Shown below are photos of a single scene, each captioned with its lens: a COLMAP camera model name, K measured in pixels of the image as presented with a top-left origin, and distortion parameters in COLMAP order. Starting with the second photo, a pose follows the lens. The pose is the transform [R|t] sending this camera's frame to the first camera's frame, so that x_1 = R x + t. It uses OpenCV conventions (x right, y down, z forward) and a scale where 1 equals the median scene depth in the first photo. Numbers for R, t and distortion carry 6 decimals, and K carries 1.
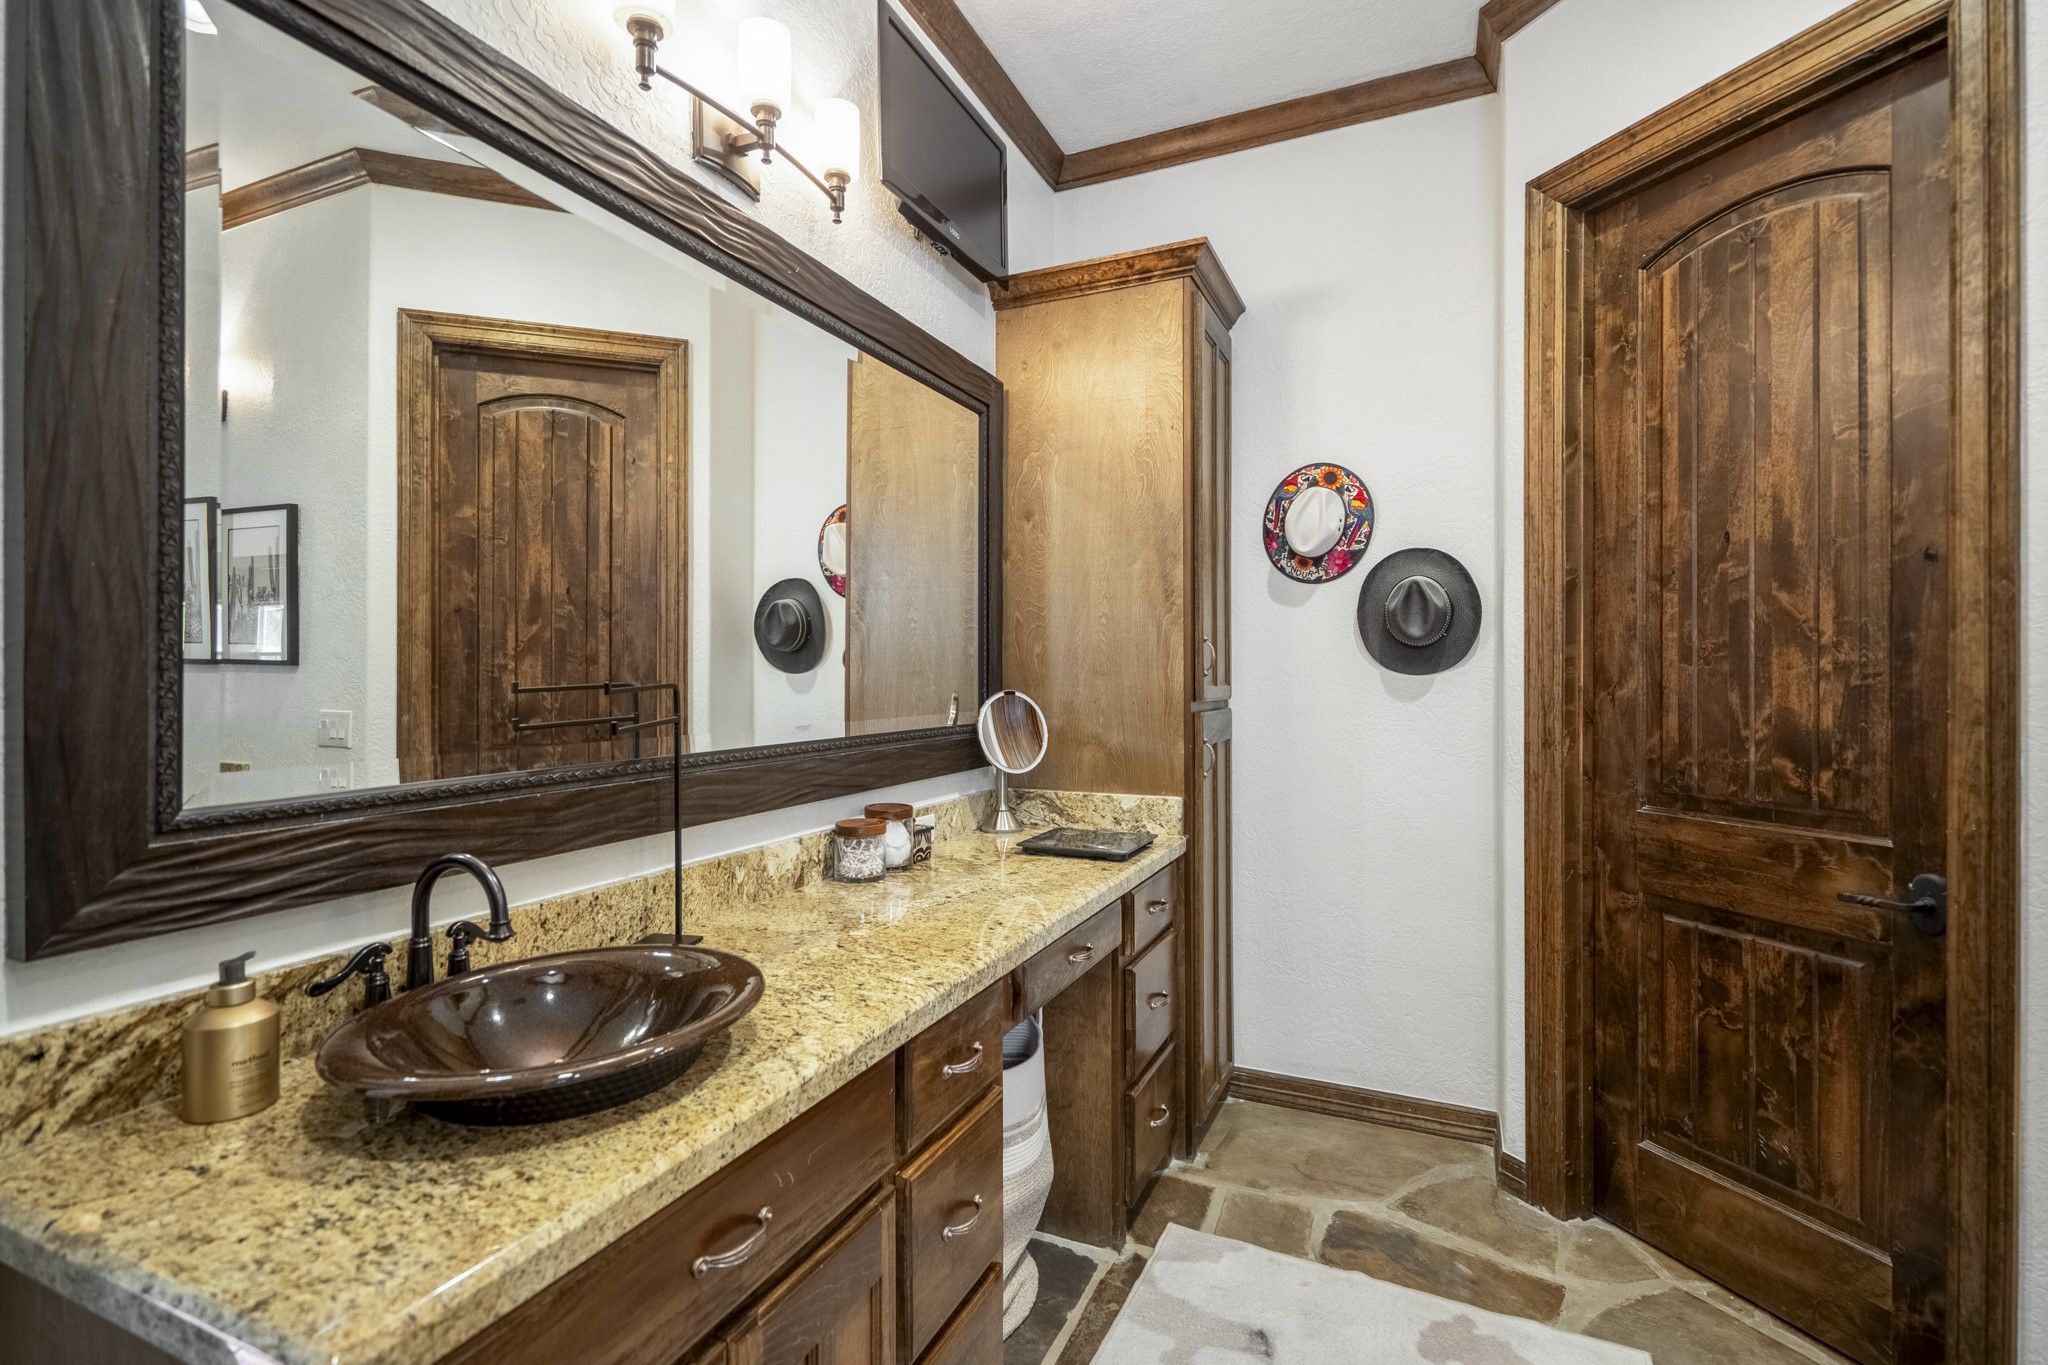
lens RADIAL K [[957.8, 0, 1029.2], [0, 957.8, 679.0], [0, 0, 1]] dist [0.007898, -0.004633]
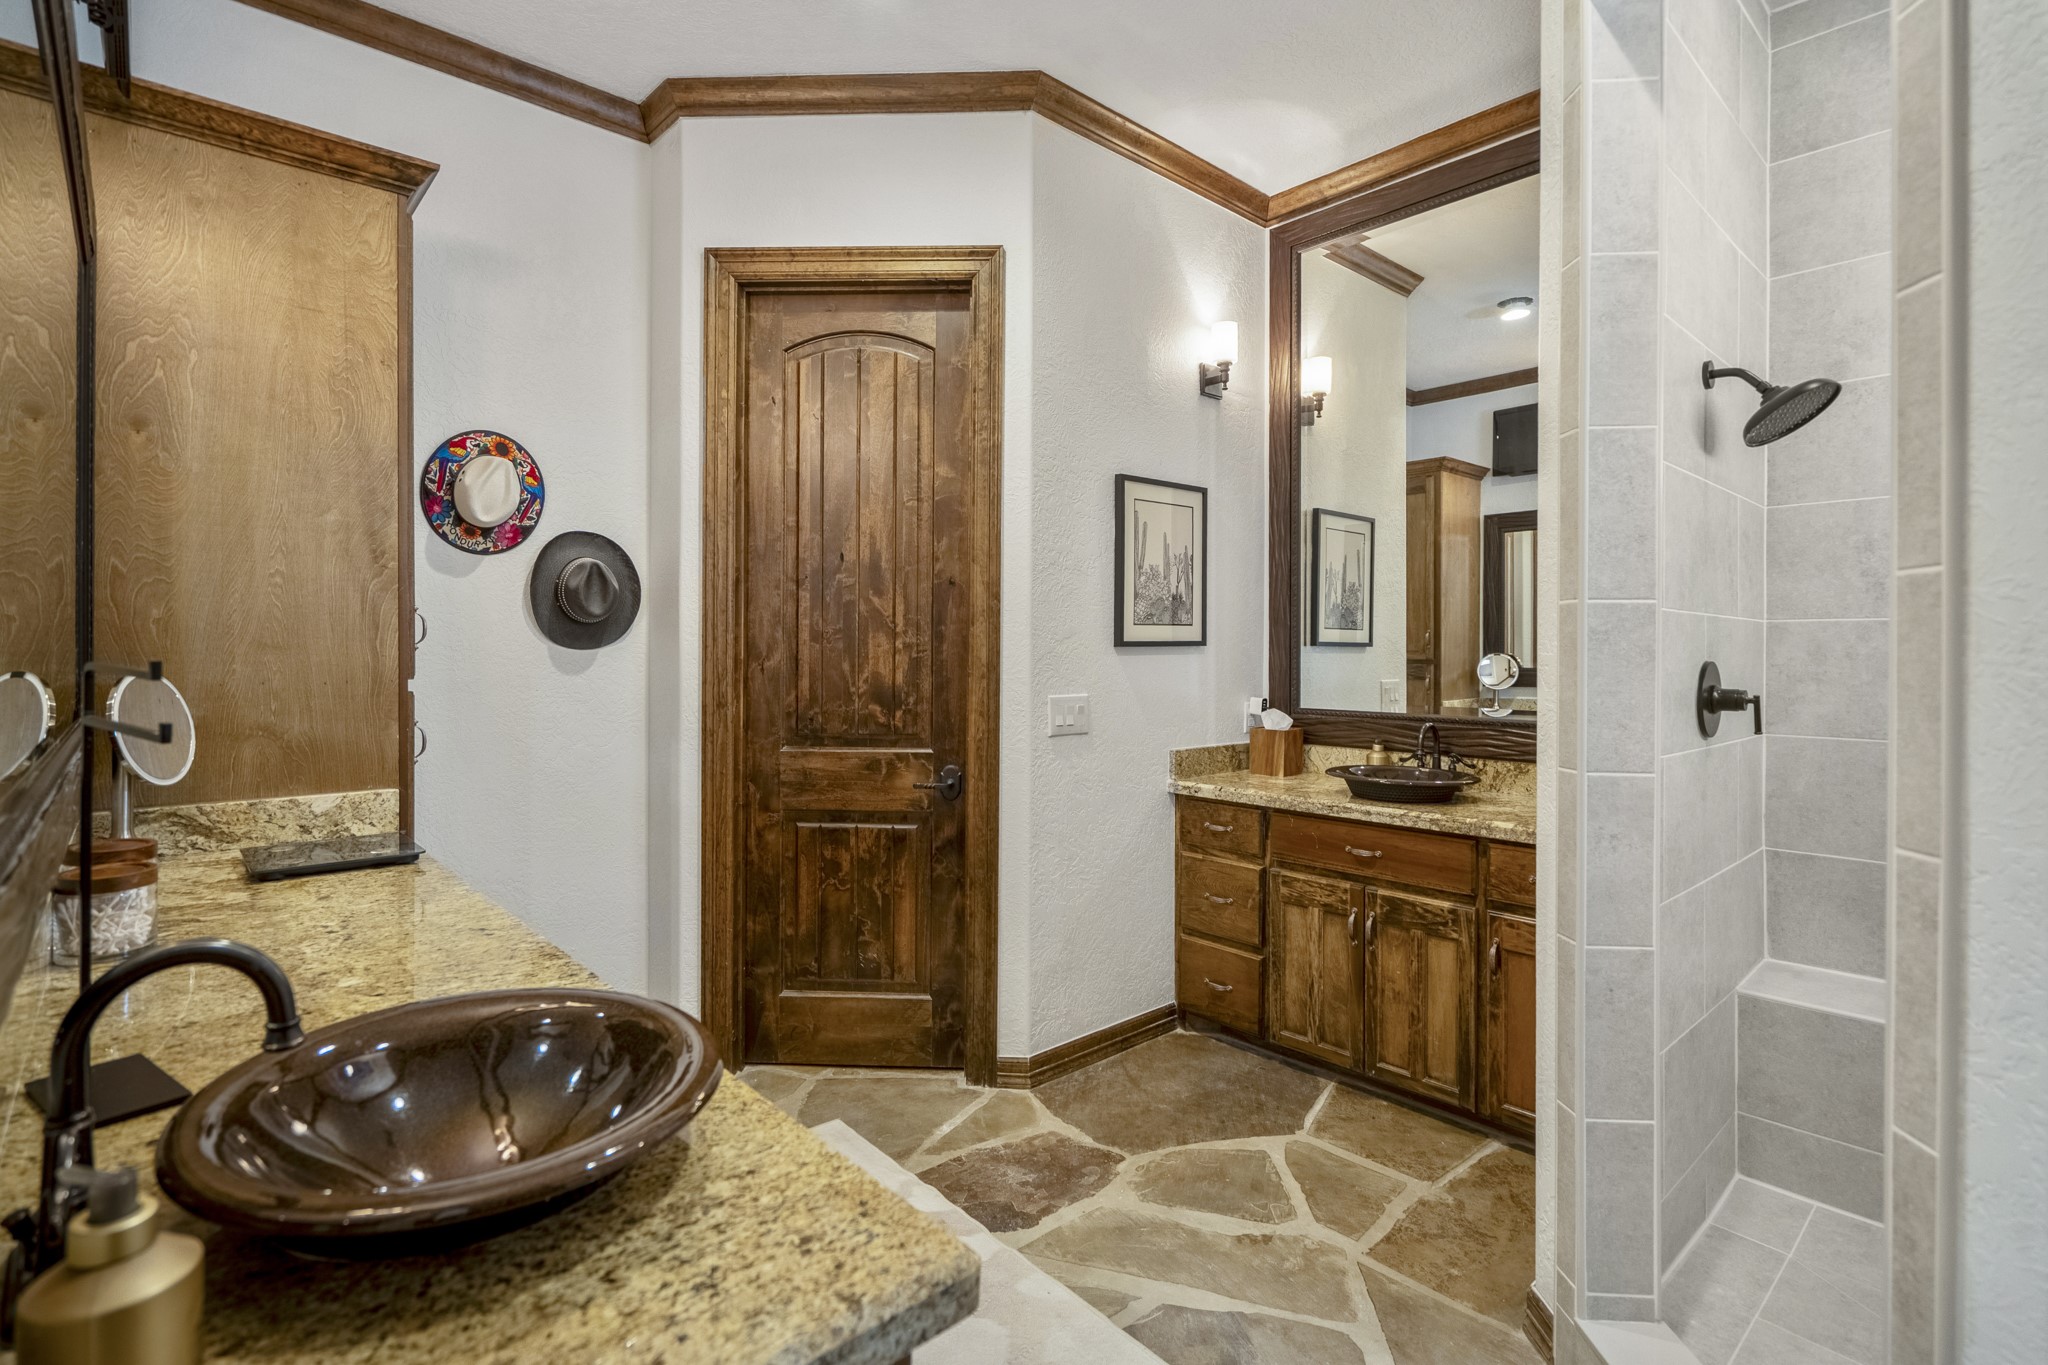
lens RADIAL K [[957.8, 0, 1034.4], [0, 957.8, 668.8], [0, 0, 1]] dist [0.007898, -0.004633]
pose [[0.403546, -0.015514, 0.914828, -0.461437], [-0.000034, 0.999856, 0.016971, -0.001219], [-0.914959, -0.006880, 0.403487, 0.126548]]
